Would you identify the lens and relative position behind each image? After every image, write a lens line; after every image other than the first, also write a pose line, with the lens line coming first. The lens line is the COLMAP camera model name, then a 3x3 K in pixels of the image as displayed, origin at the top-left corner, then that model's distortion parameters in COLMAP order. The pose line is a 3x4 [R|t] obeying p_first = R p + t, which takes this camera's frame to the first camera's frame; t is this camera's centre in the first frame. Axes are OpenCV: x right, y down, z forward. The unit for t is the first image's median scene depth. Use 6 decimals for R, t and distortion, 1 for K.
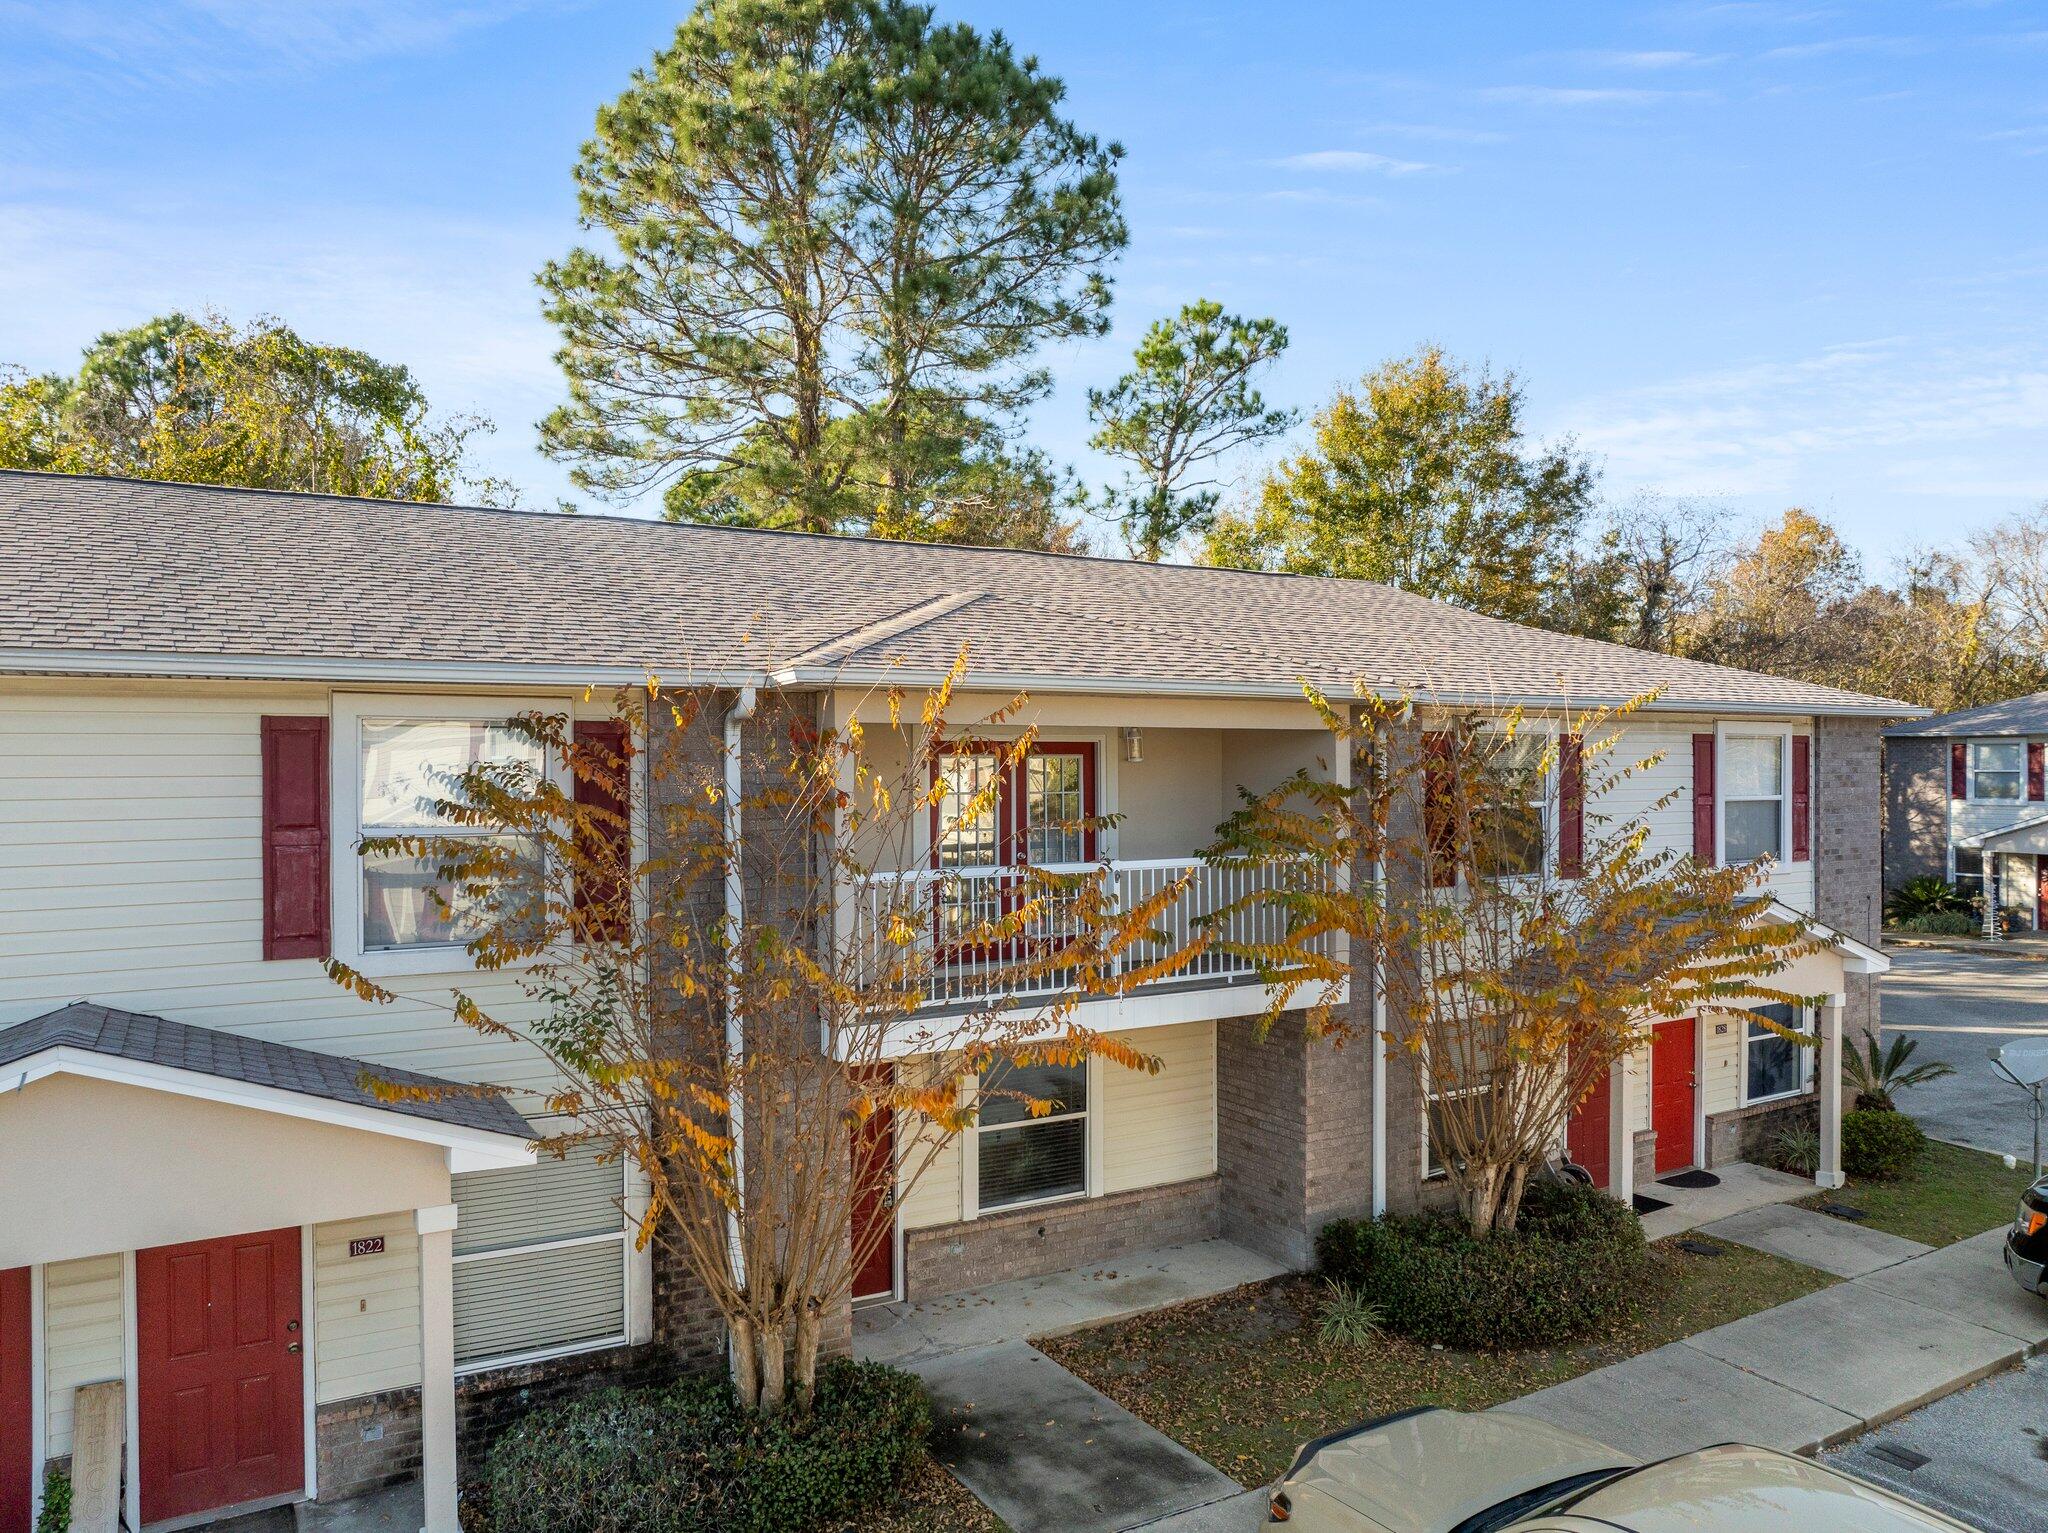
lens RADIAL K [[1455.0, 0, 1024.0], [0, 1455.0, 766.5], [0, 0, 1]] dist [-0.013967, -0.000507]
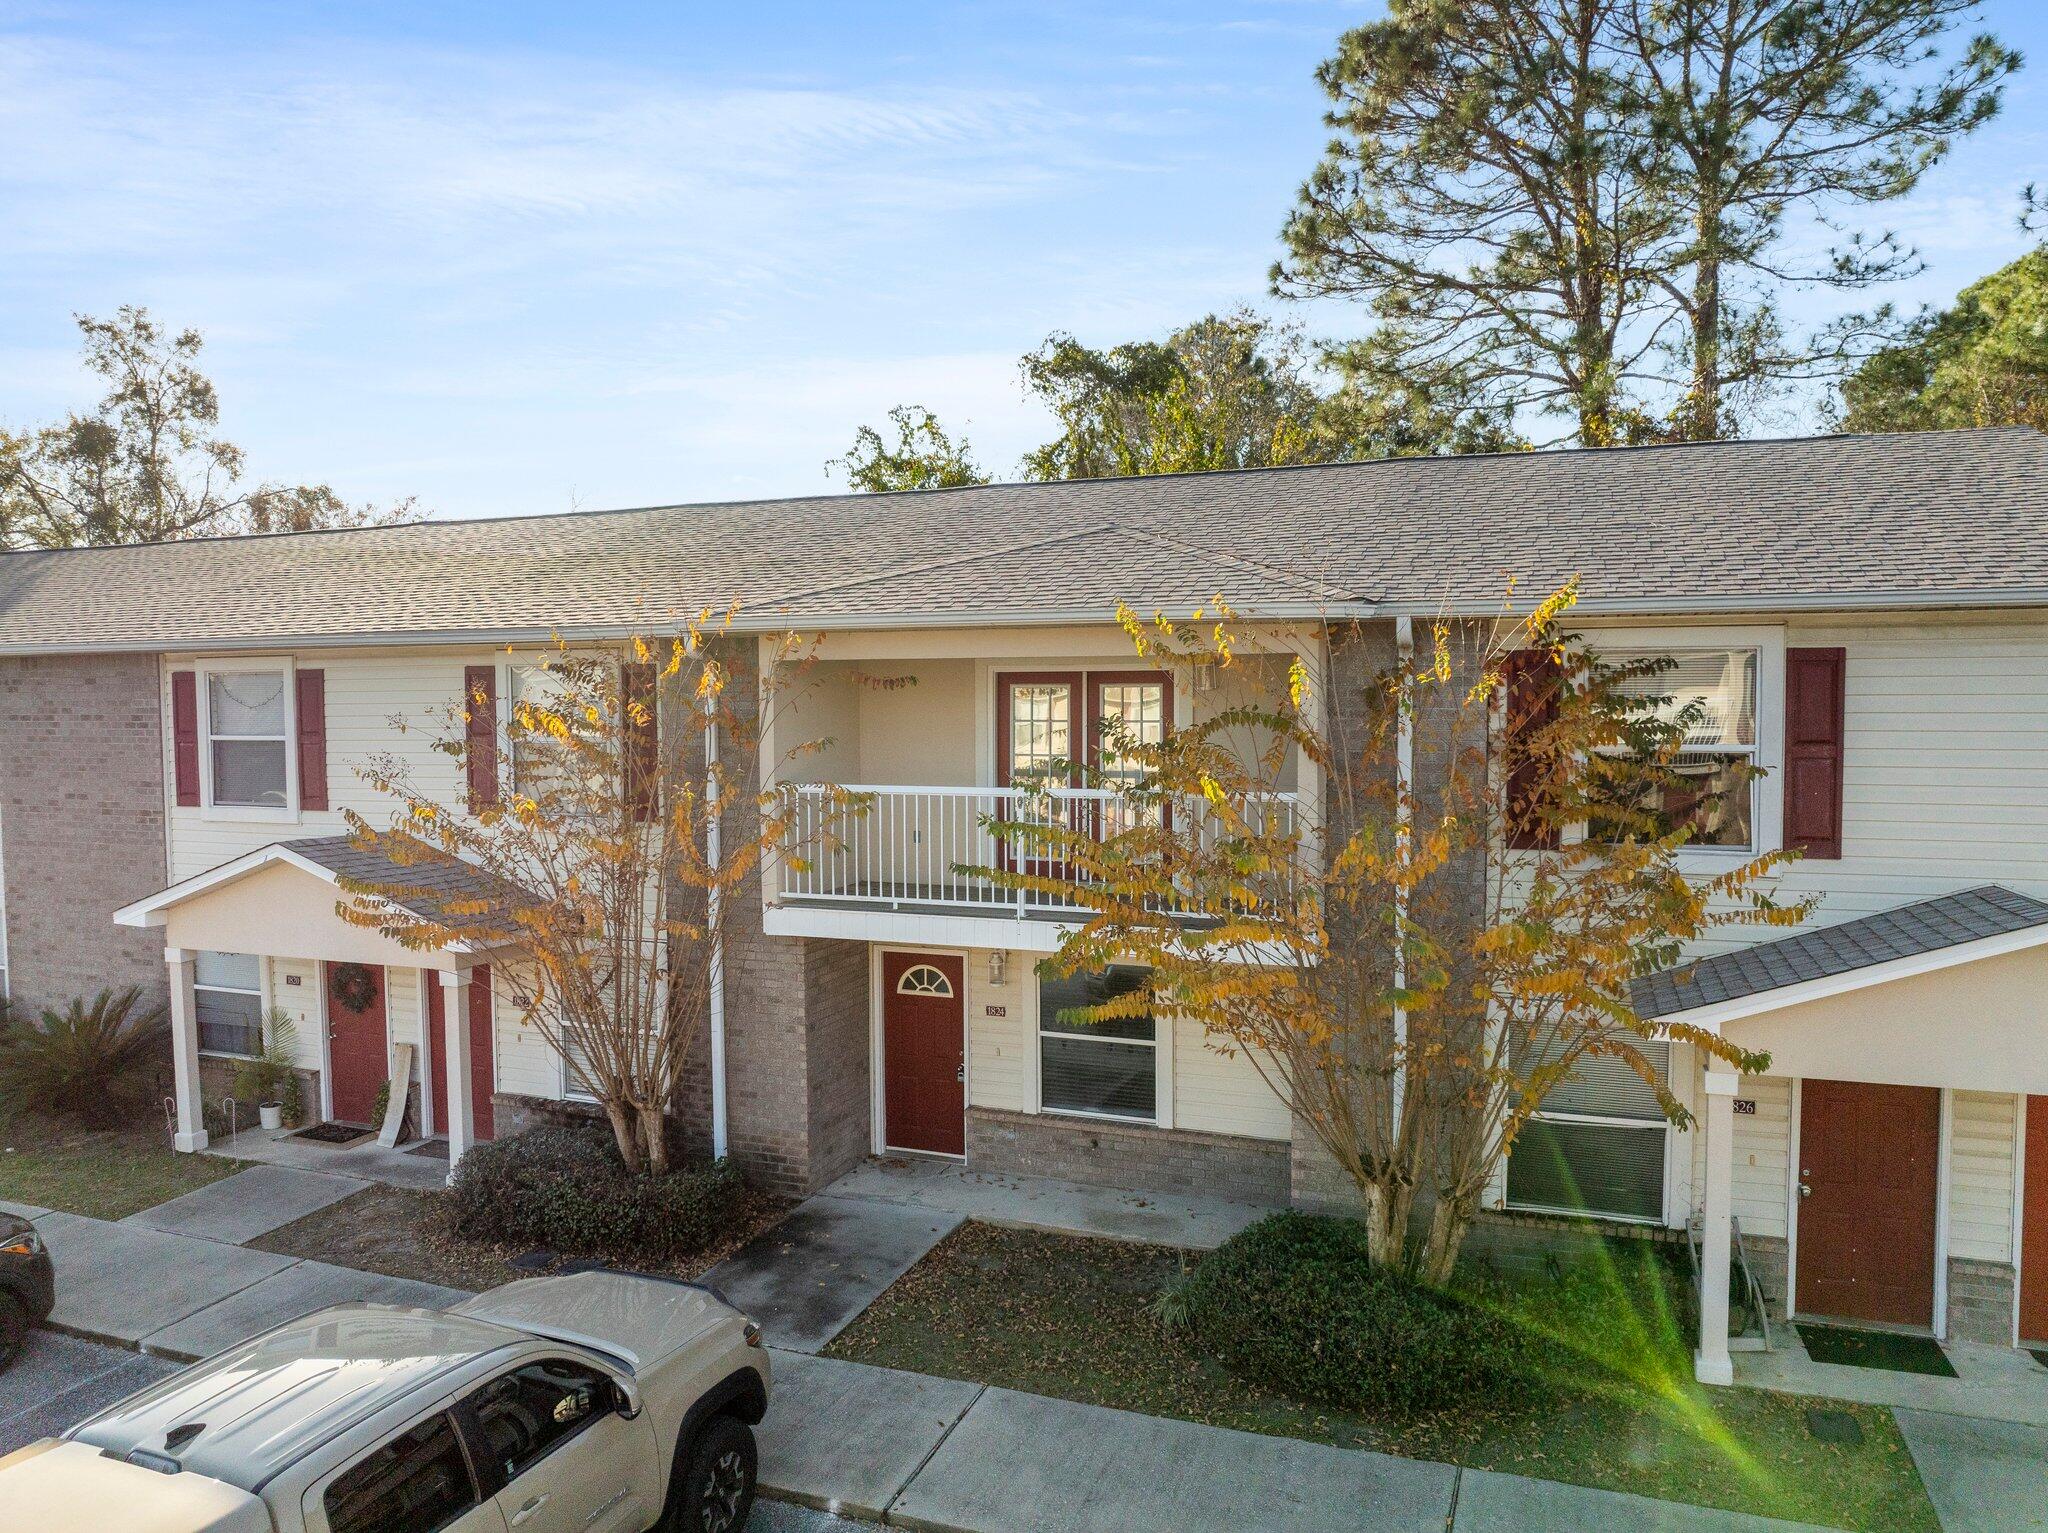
lens RADIAL K [[1455.0, 0, 1024.0], [0, 1455.0, 766.5], [0, 0, 1]] dist [-0.013967, -0.000507]
pose [[0.609335, 0.037916, -0.792006, 0.843273], [0.003610, 0.998713, 0.050589, -0.001576], [0.792905, -0.033684, 0.608414, 0.358495]]
